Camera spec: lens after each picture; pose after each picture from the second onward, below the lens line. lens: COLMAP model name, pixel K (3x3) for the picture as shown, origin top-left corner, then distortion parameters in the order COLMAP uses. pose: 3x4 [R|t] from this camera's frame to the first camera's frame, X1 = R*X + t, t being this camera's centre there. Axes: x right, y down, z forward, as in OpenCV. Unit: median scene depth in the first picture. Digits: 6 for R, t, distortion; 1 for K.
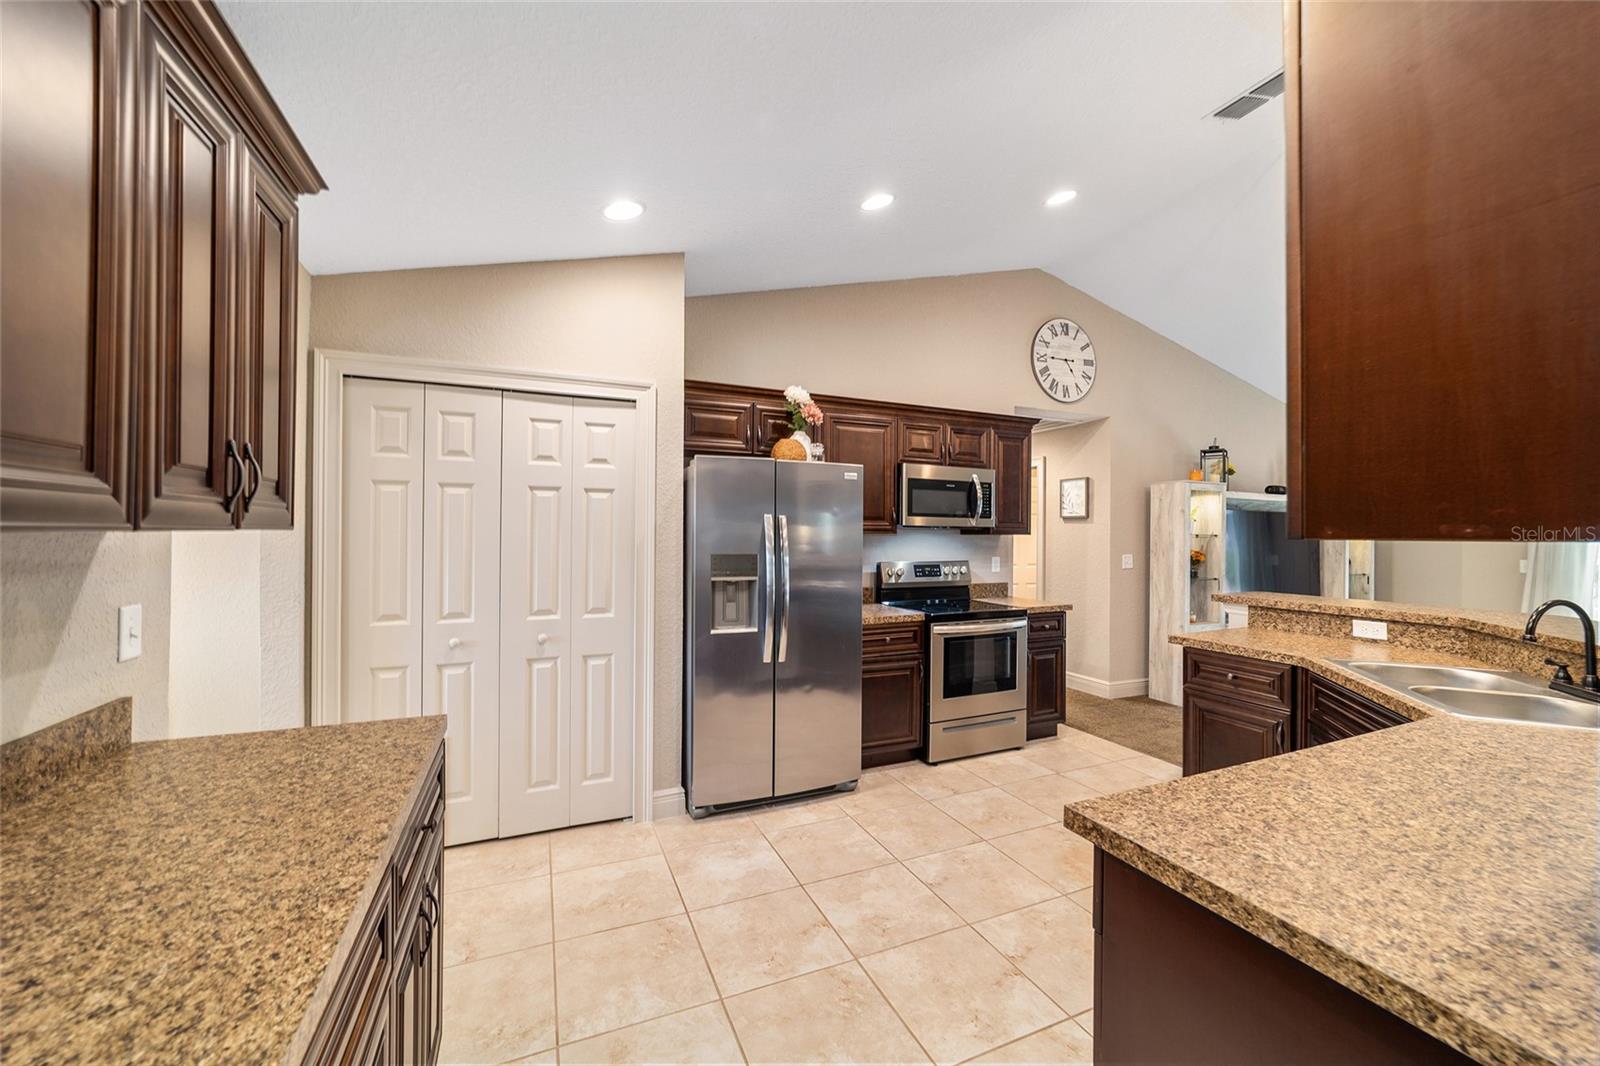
lens RADIAL K [[614.7, 0, 801.8], [0, 614.7, 527.1], [0, 0, 1]] dist [-0.015079, 0.007445]
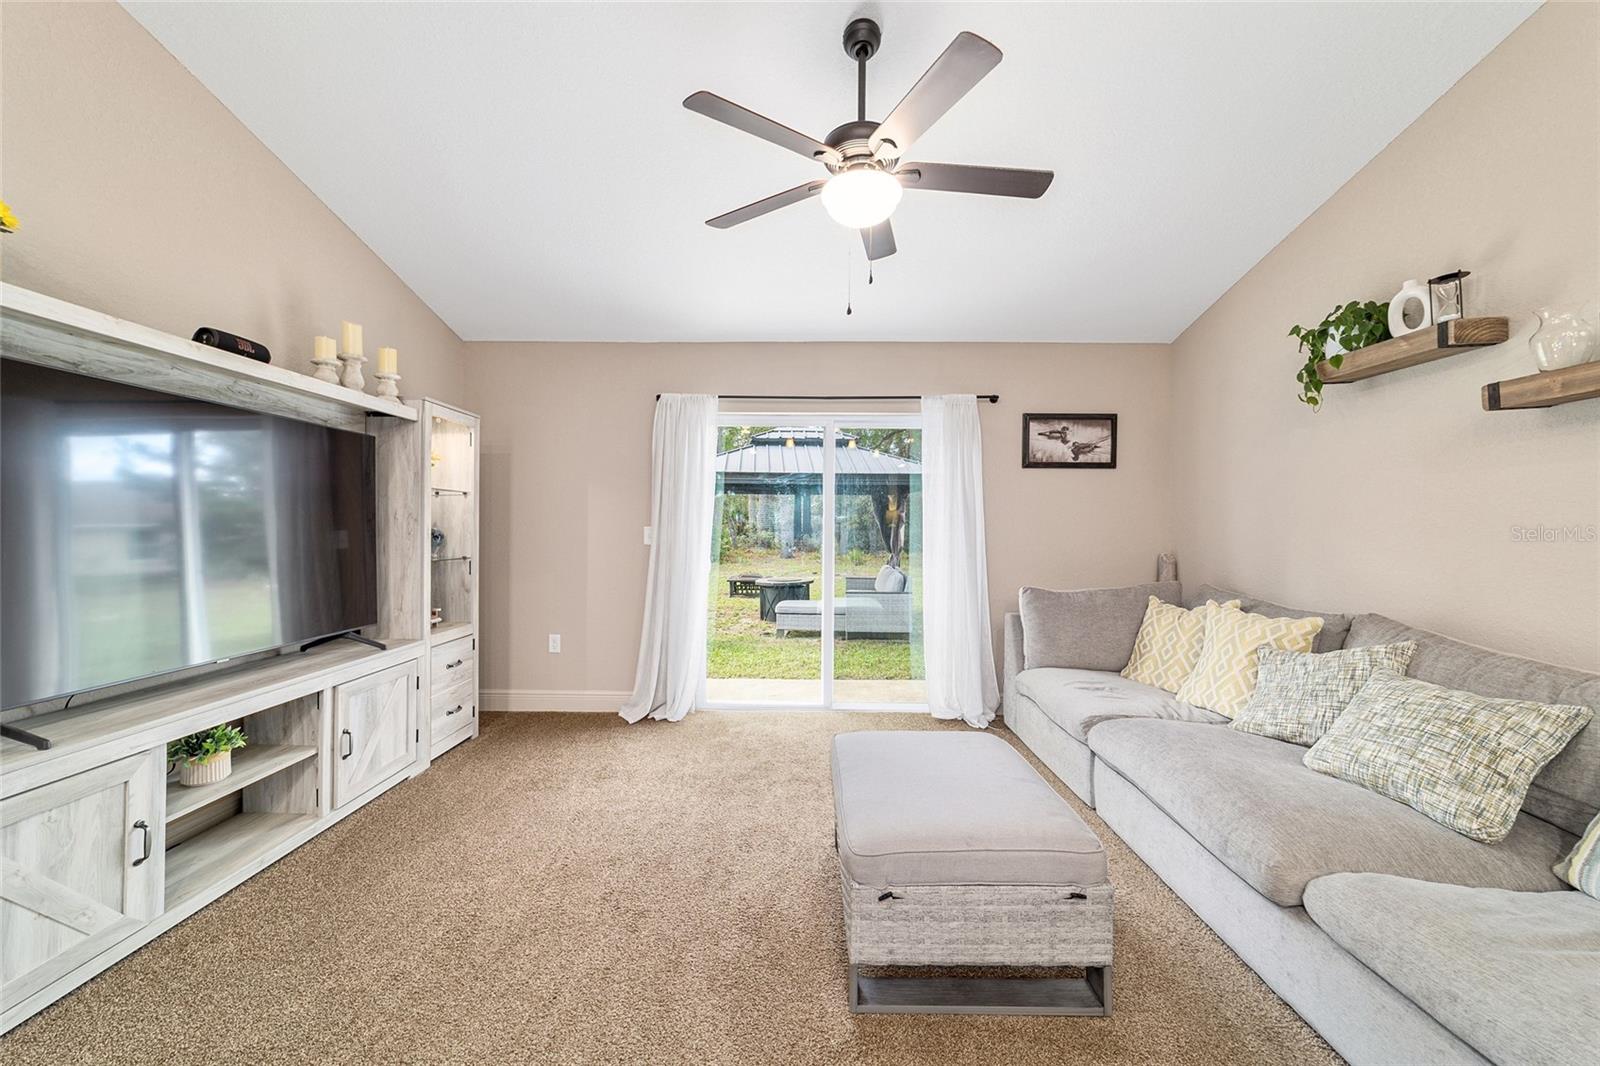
lens RADIAL K [[614.7, 0, 799.3], [0, 614.7, 528.2], [0, 0, 1]] dist [-0.015079, 0.007445]
pose [[0.406248, -0.009309, 0.913716, 1.010321], [-0.010346, 0.999837, 0.014786, 0.072624], [-0.913704, -0.015460, 0.406085, 0.925228]]
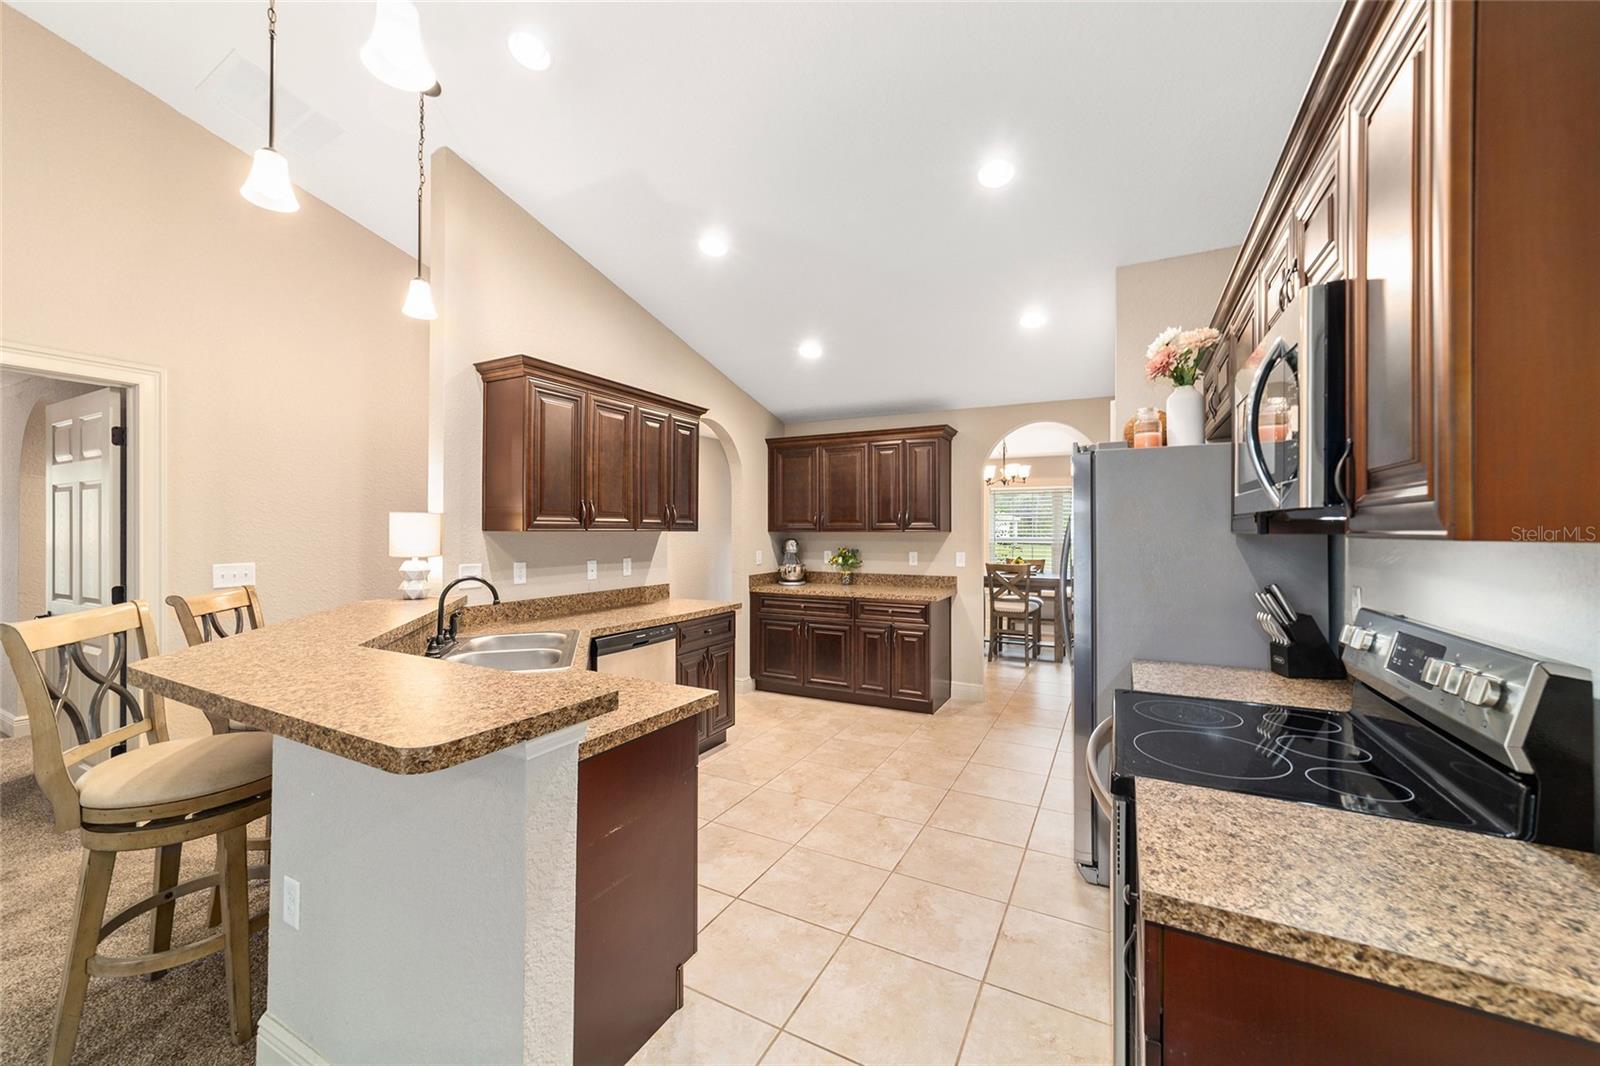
lens RADIAL K [[614.7, 0, 797.9], [0, 614.7, 527.4], [0, 0, 1]] dist [-0.015079, 0.007445]
pose [[-0.783318, -0.011591, -0.621514, 0.840625], [-0.002099, 0.999870, -0.016001, 0.016755], [0.621618, -0.011229, -0.783240, 1.401813]]
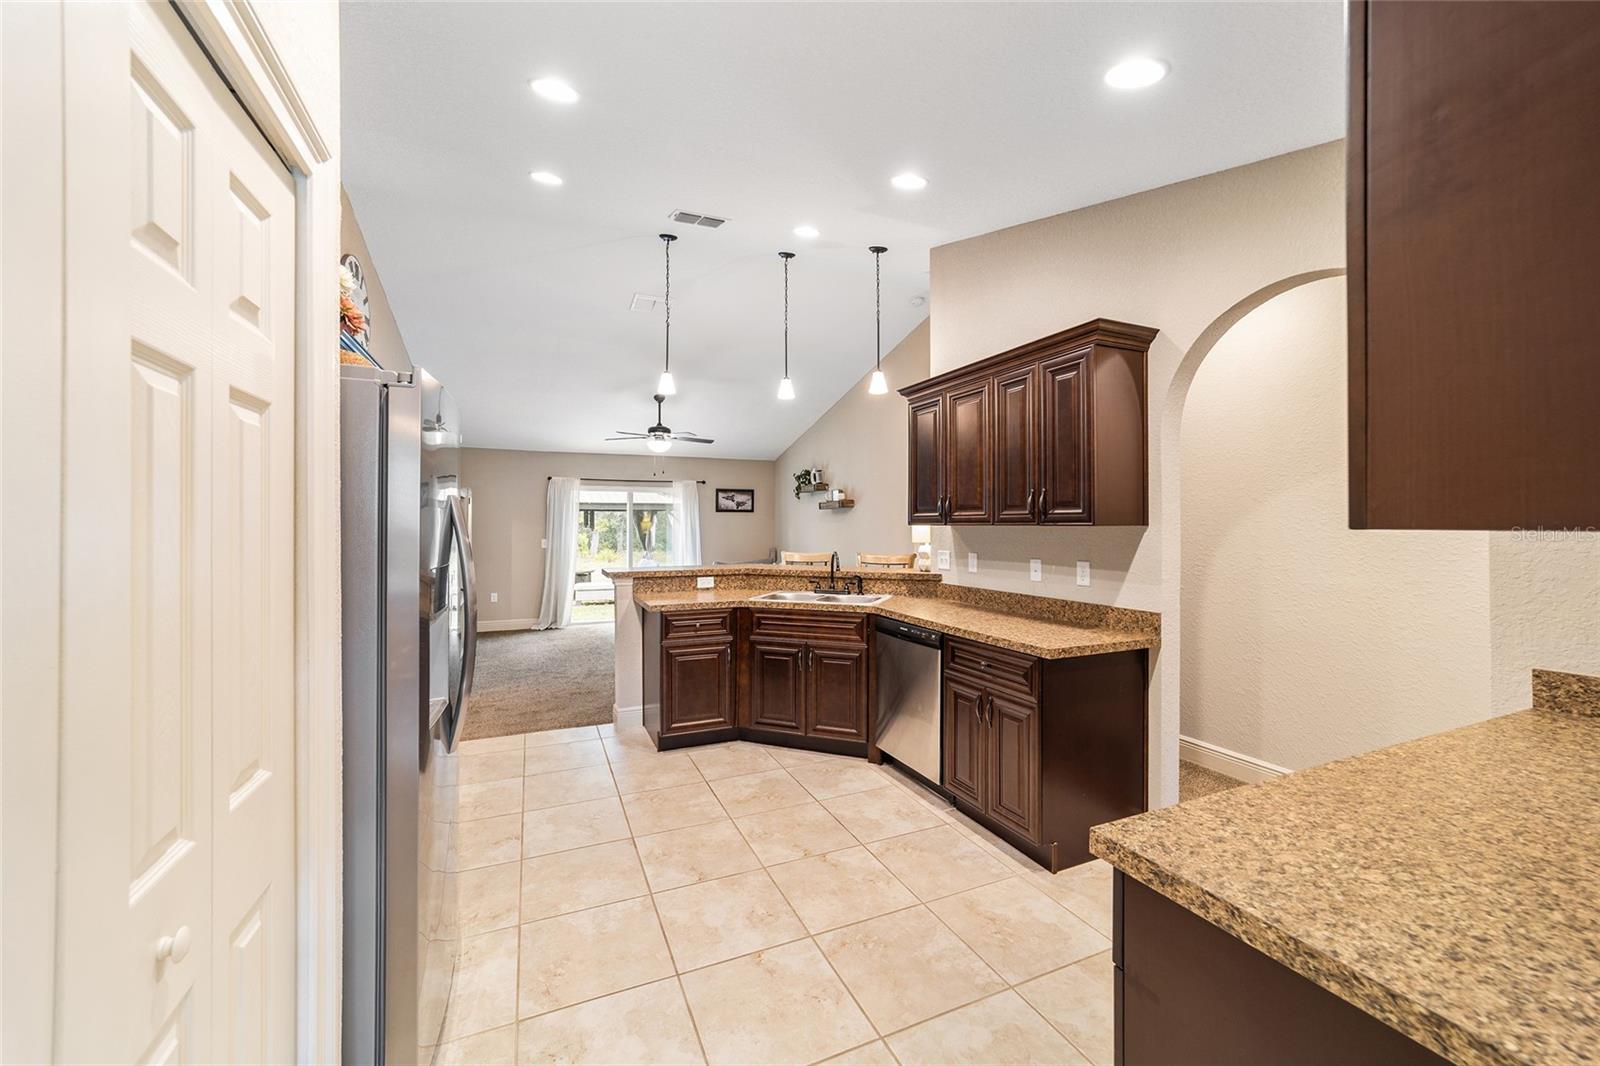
lens RADIAL K [[614.7, 0, 798.2], [0, 614.7, 522.4], [0, 0, 1]] dist [-0.015079, 0.007445]
pose [[-0.004221, -0.003572, 0.999985, -0.587360], [-0.008539, 0.999957, 0.003536, 0.000902], [-0.999955, -0.008524, -0.004251, 0.641118]]
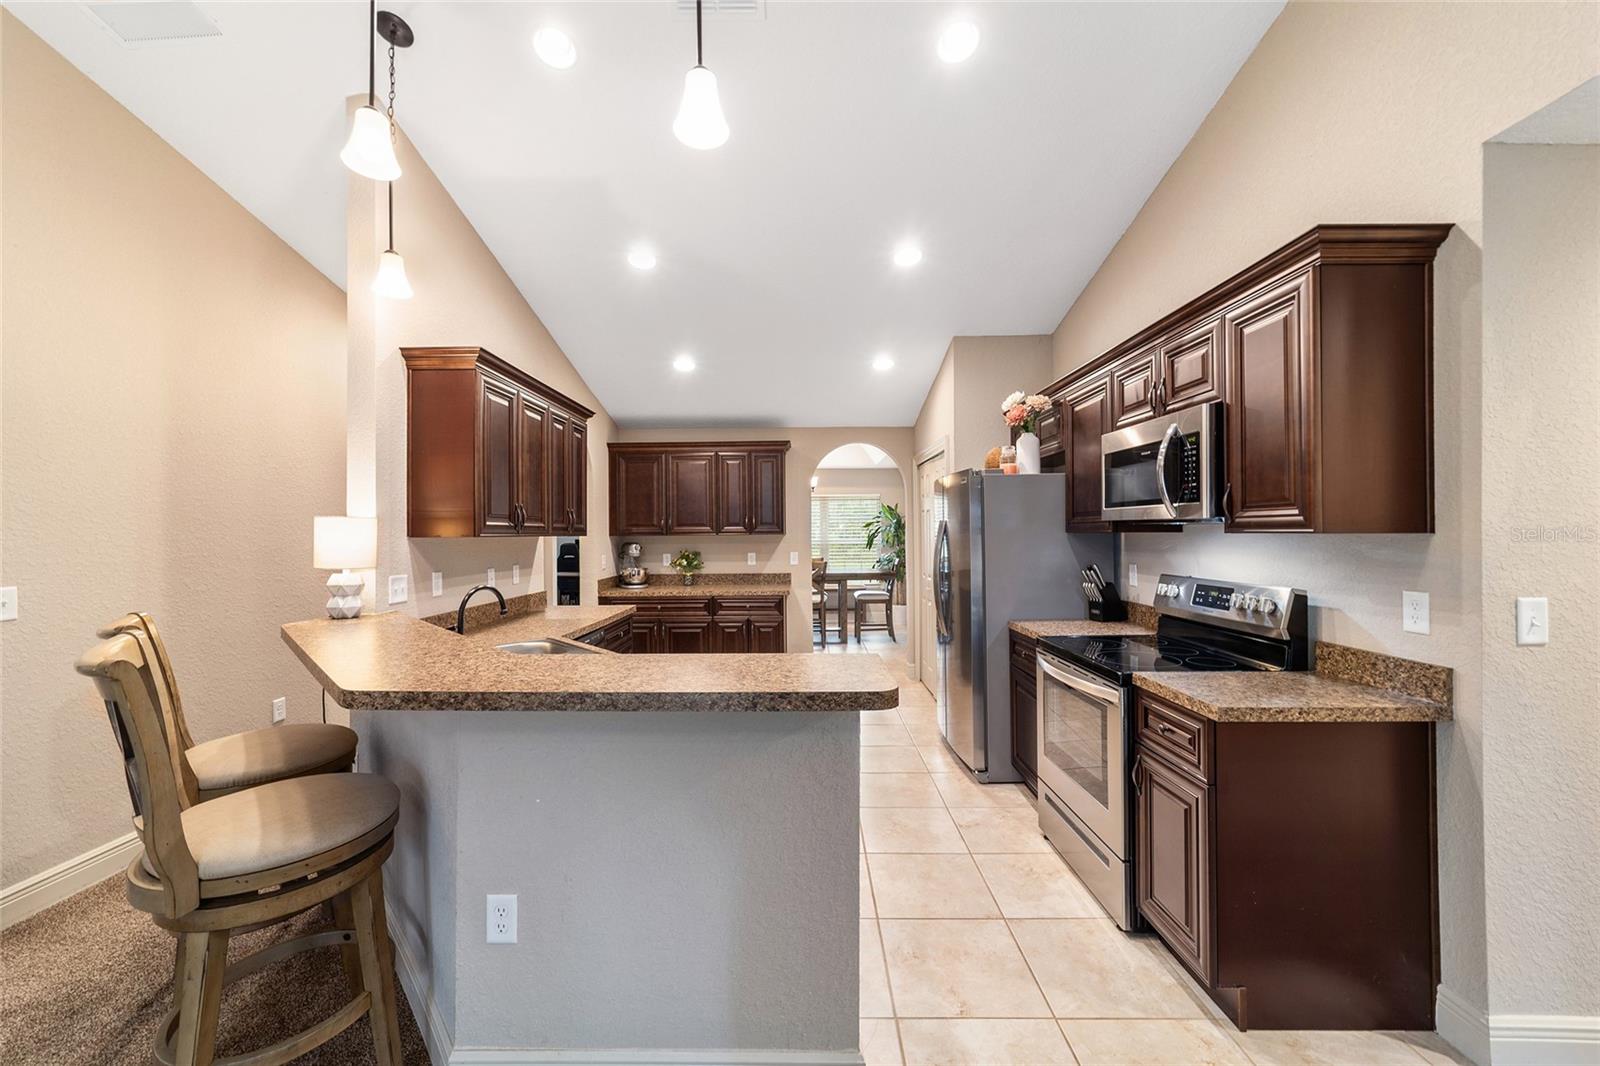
lens RADIAL K [[614.7, 0, 798.2], [0, 614.7, 529.0], [0, 0, 1]] dist [-0.015079, 0.007445]
pose [[-0.409810, -0.010383, -0.912112, 1.184753], [0.012210, 0.999783, -0.016867, 0.017264], [0.912089, -0.018049, -0.409595, 1.180684]]
